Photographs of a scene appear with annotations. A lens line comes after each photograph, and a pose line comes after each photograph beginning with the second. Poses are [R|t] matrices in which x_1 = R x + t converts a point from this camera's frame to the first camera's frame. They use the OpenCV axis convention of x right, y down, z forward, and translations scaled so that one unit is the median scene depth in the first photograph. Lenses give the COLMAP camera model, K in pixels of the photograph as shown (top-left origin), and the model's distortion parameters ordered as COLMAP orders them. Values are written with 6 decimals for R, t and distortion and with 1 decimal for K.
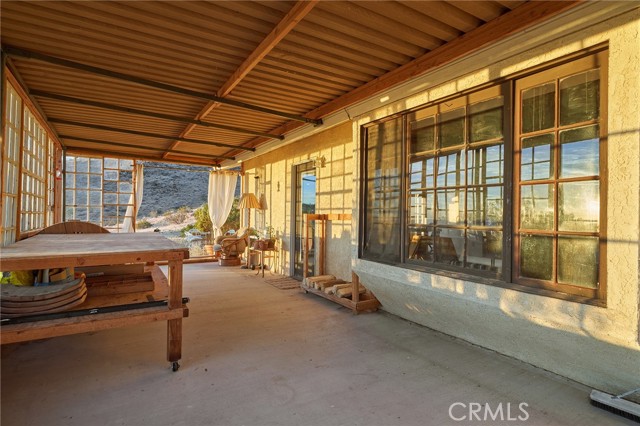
lens RADIAL K [[339.5, 0, 325.3], [0, 339.5, 208.7], [0, 0, 1]] dist [-0.011783, 0.002437]
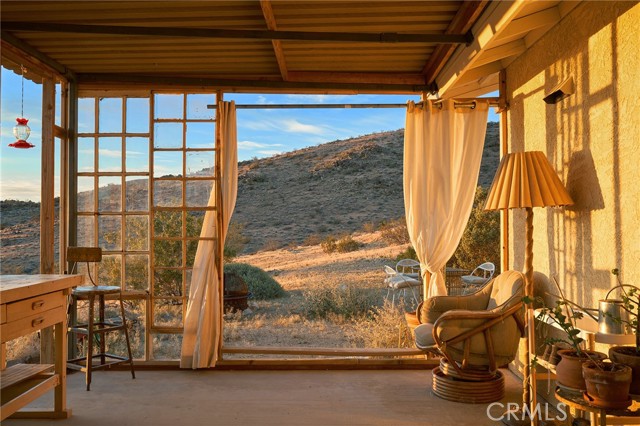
lens RADIAL K [[555.7, 0, 320.4], [0, 555.7, 210.9], [0, 0, 1]] dist [-0.000689, -0.031356]
pose [[0.836359, -0.028673, -0.547432, -0.108002], [0.022991, 0.999587, -0.017231, 0.005033], [0.547700, 0.001825, 0.836673, 0.481598]]
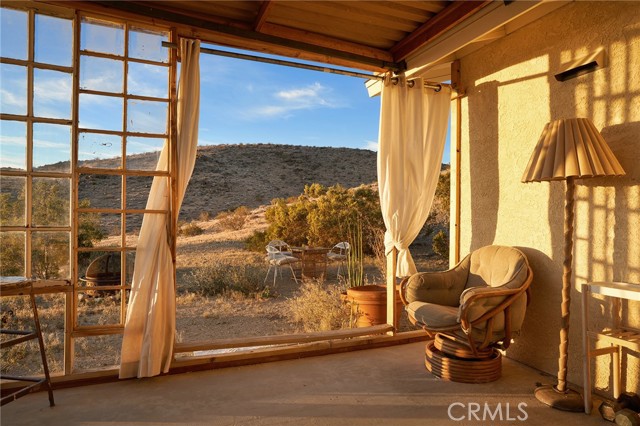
lens RADIAL K [[404.4, 0, 322.7], [0, 404.4, 216.3], [0, 0, 1]] dist [-0.013374, -0.000962]
pose [[0.983946, -0.000625, -0.178466, -0.328814], [0.002695, 0.999932, 0.011354, 0.021855], [0.178447, -0.011653, 0.983881, 0.597315]]
